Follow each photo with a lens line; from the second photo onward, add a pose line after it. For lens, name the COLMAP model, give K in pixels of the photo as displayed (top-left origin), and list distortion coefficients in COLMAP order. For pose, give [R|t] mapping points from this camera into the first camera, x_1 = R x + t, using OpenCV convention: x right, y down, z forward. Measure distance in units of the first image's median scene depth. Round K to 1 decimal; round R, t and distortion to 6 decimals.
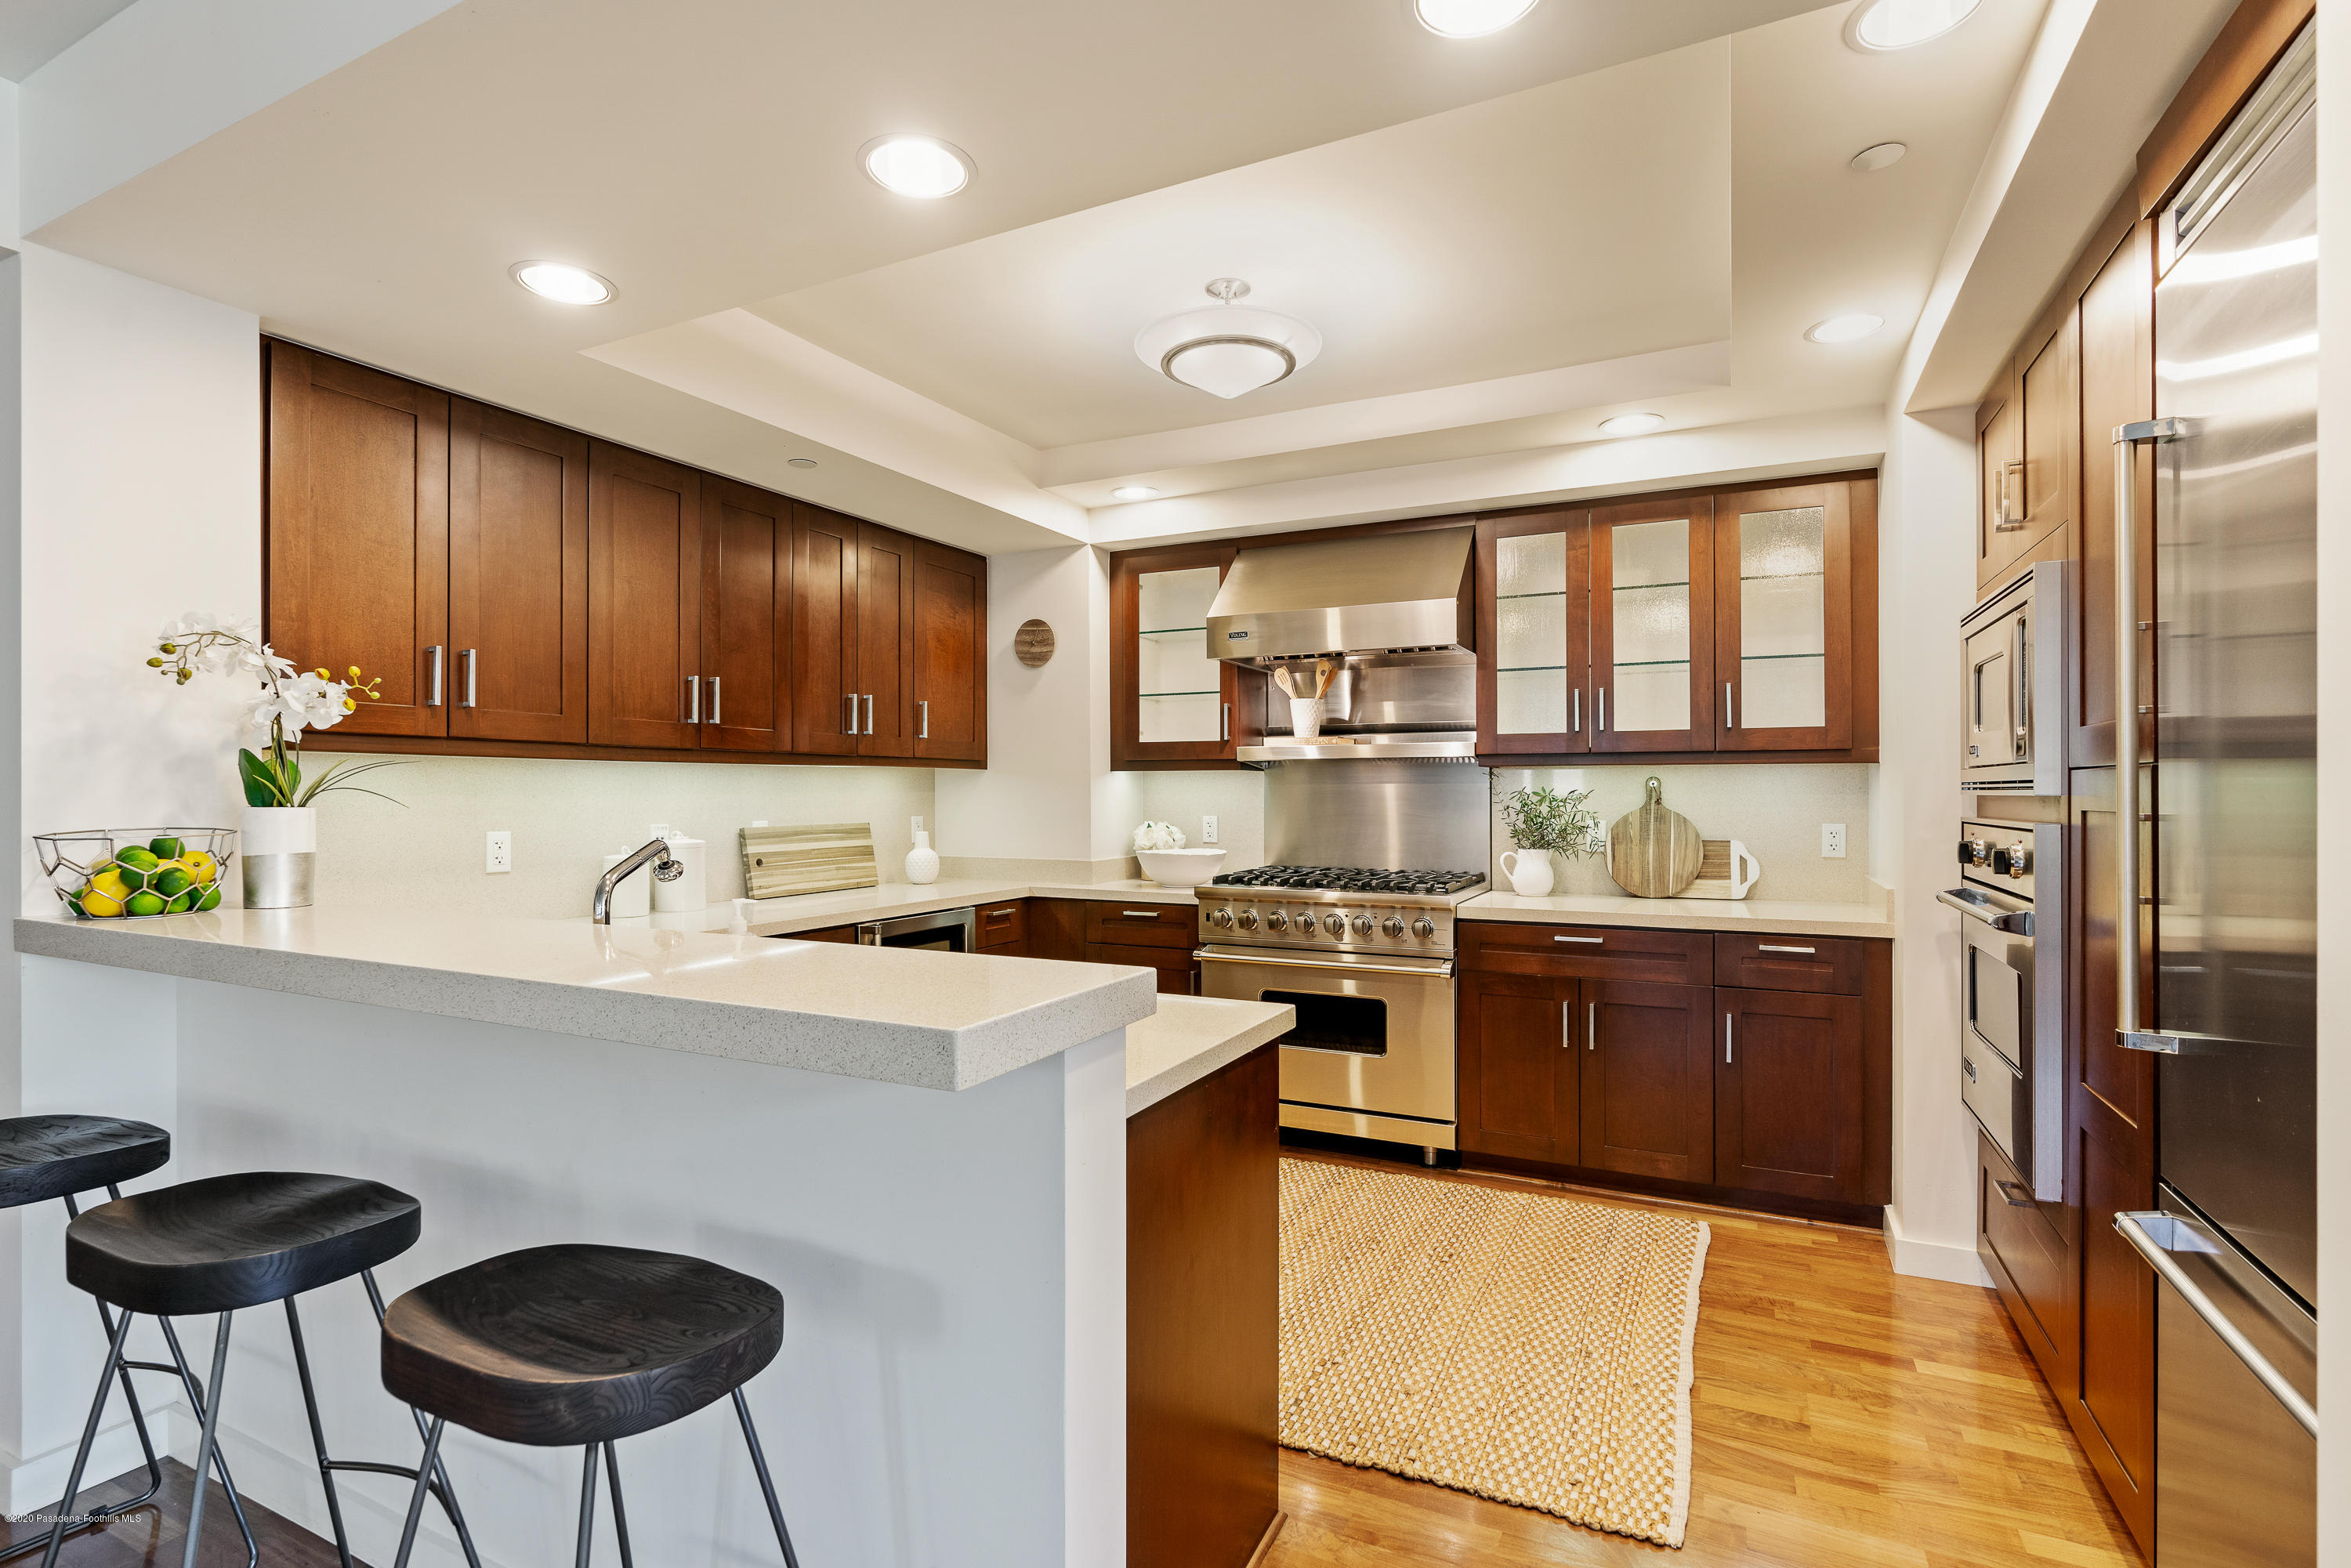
lens RADIAL K [[1087.9, 0, 1175.5], [0, 1087.9, 784.0], [0, 0, 1]] dist [-0.000206, -0.042833]
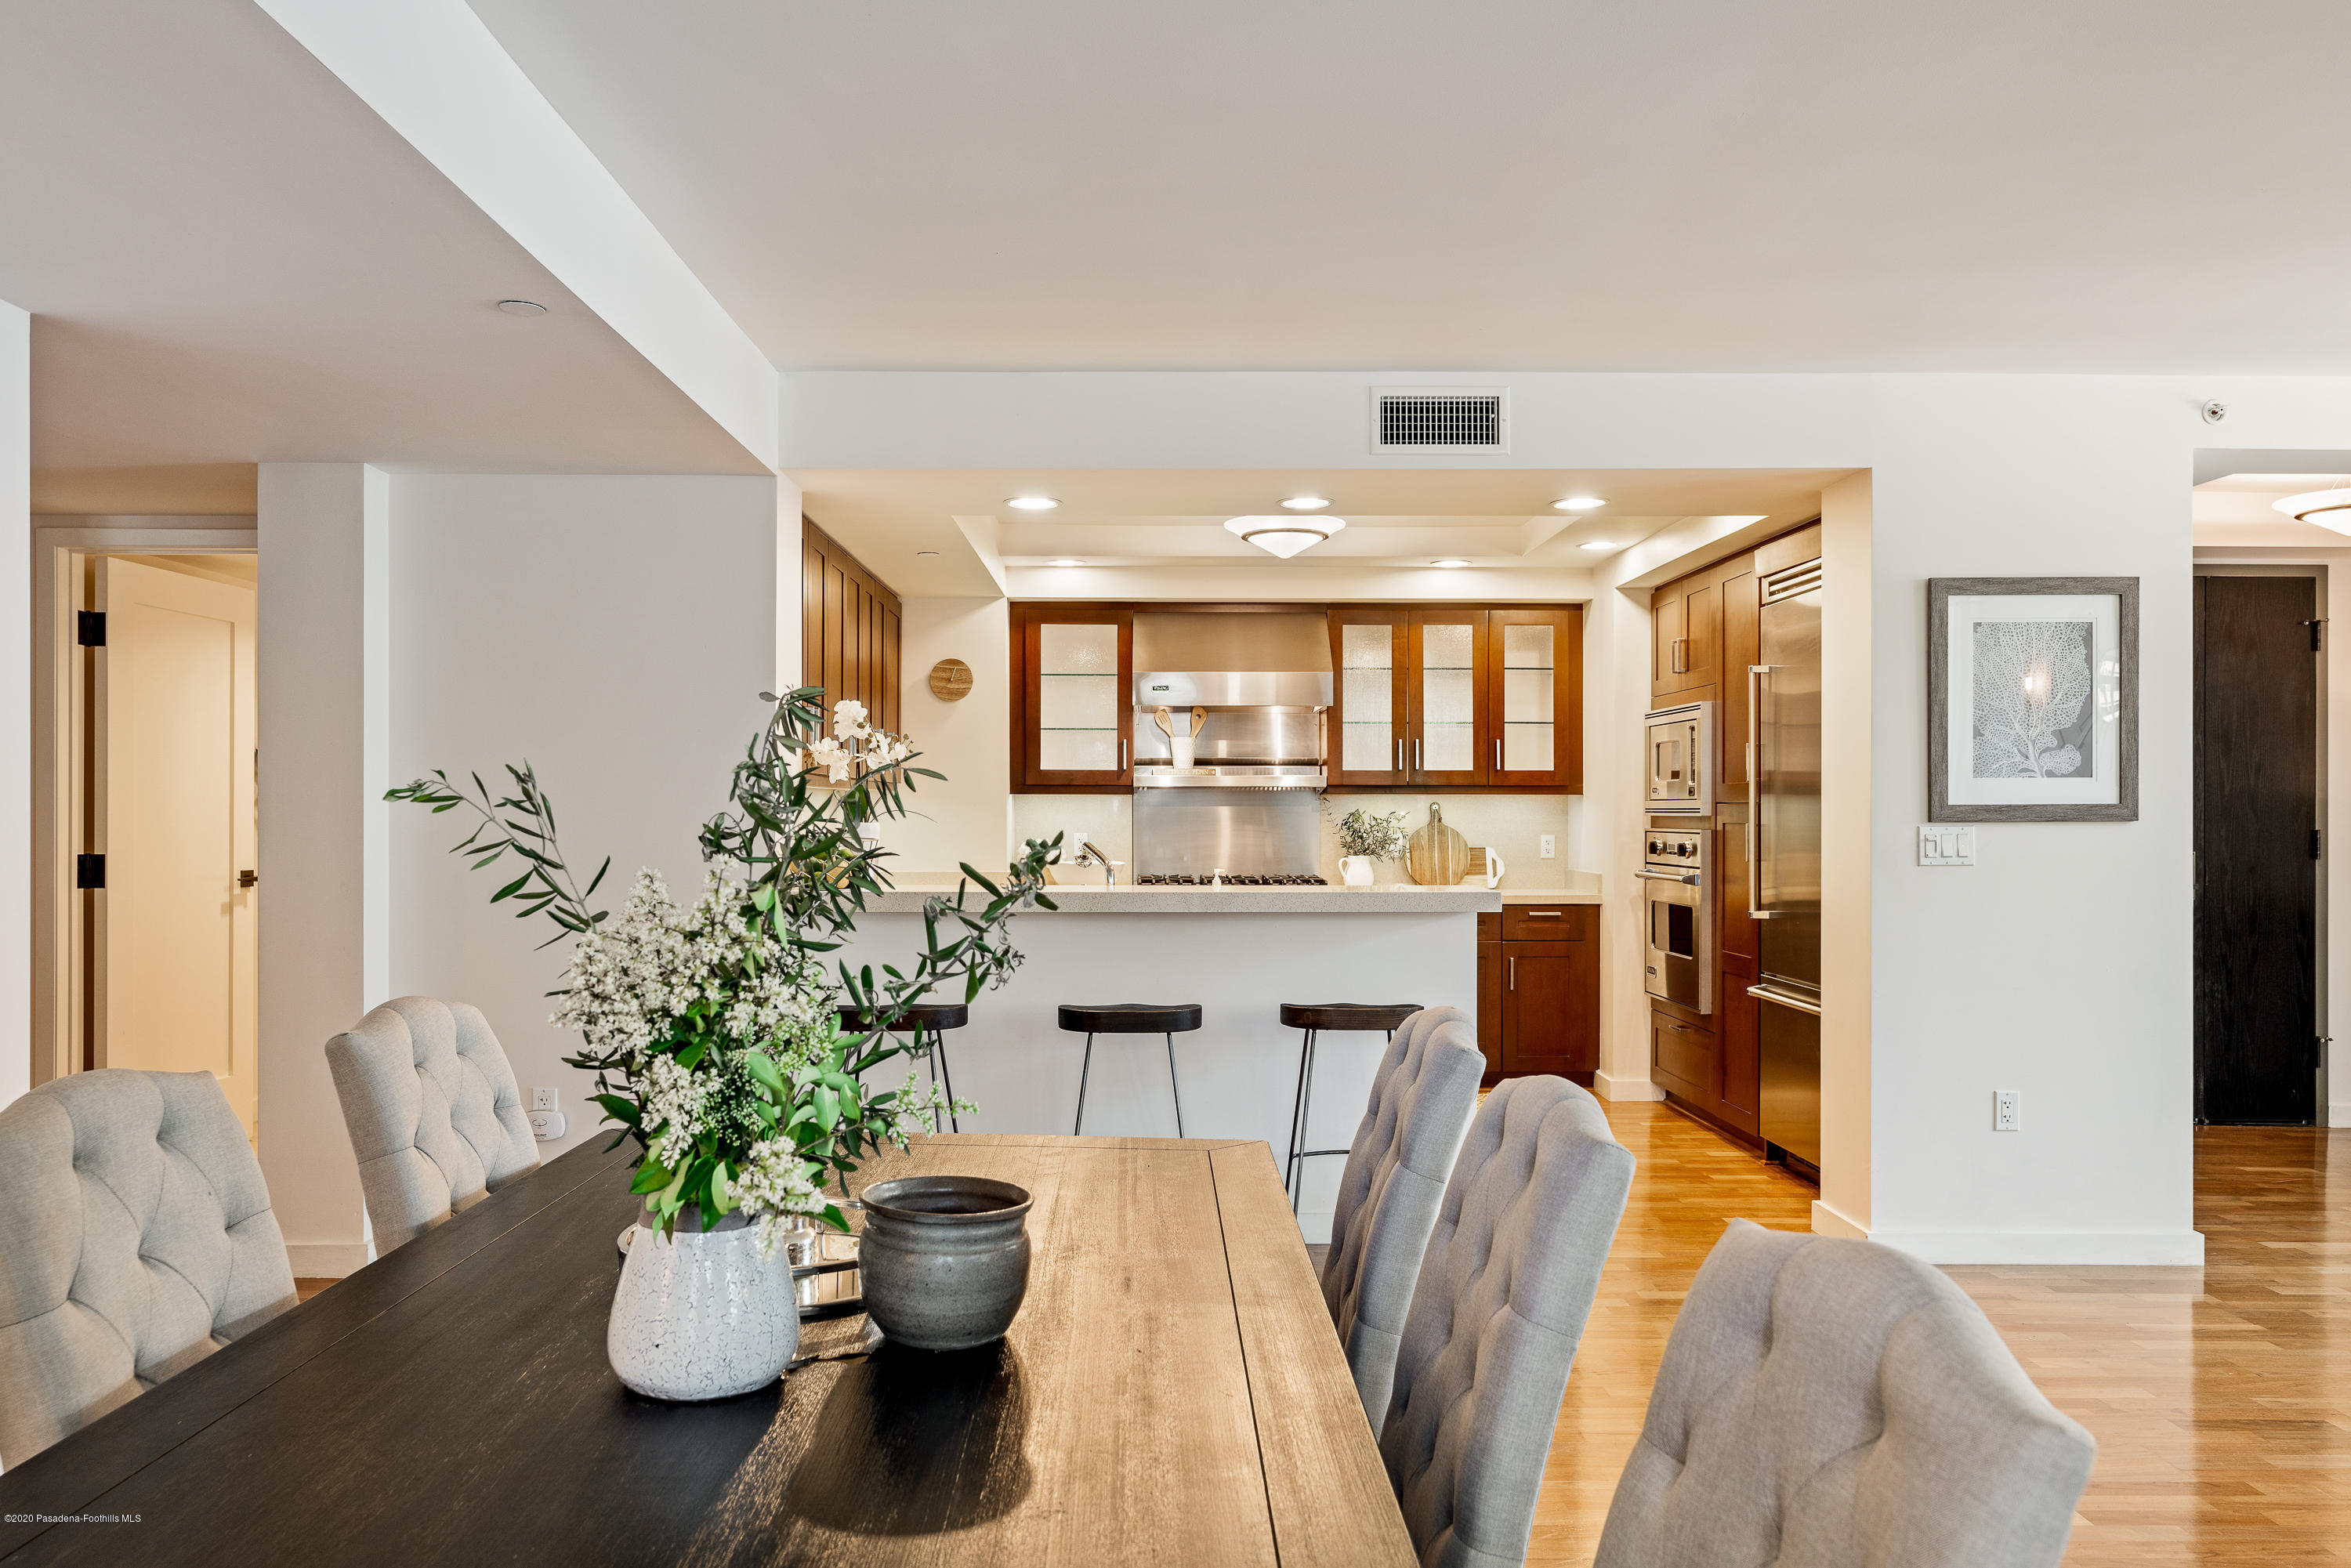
lens RADIAL K [[1659.1, 0, 1166.5], [0, 1659.1, 808.4], [0, 0, 1]] dist [0.001305, 0.001140]
pose [[0.890029, 0.001532, 0.455902, -0.862407], [-0.004484, 0.999975, 0.005393, -0.008839], [-0.455883, -0.006844, 0.890014, -0.754711]]
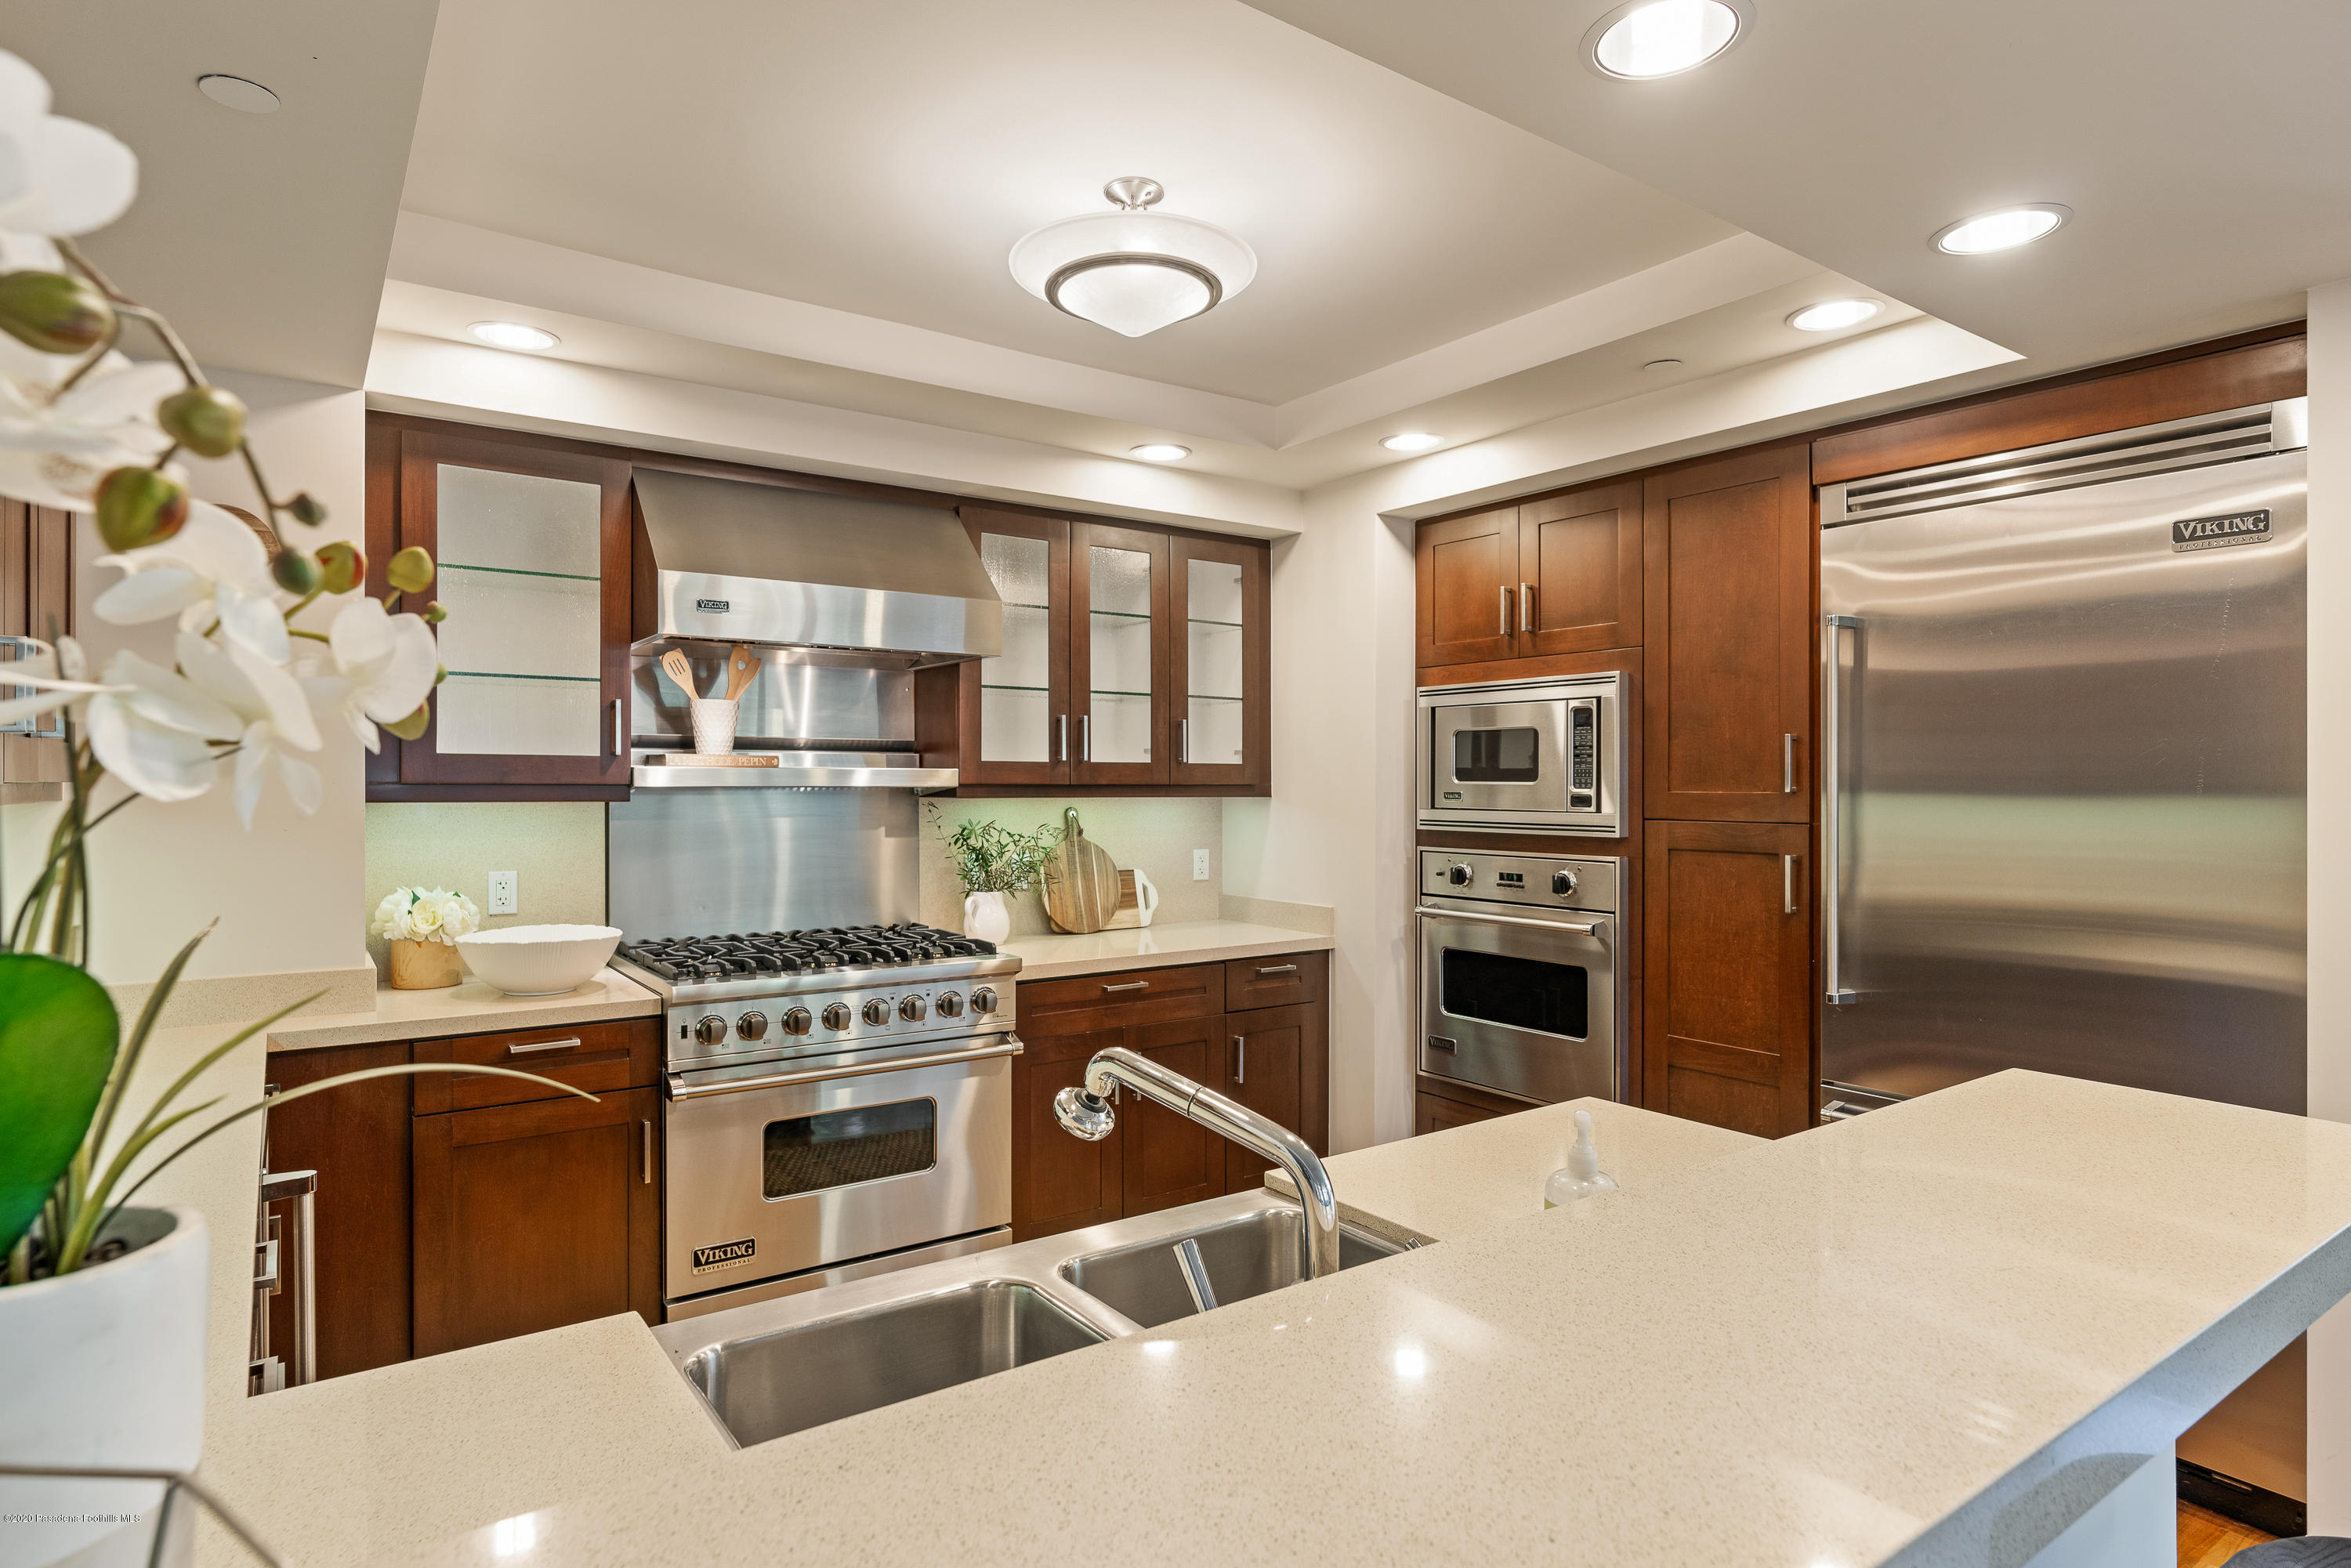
lens RADIAL K [[1275.8, 0, 1175.4], [0, 1275.8, 771.9], [0, 0, 1]] dist [-0.001484, 0.000512]
pose [[0.476089, 0.010301, 0.879337, -0.532103], [-0.009290, 0.999935, -0.006684, -0.032711], [-0.879348, -0.004987, 0.476153, 0.397195]]
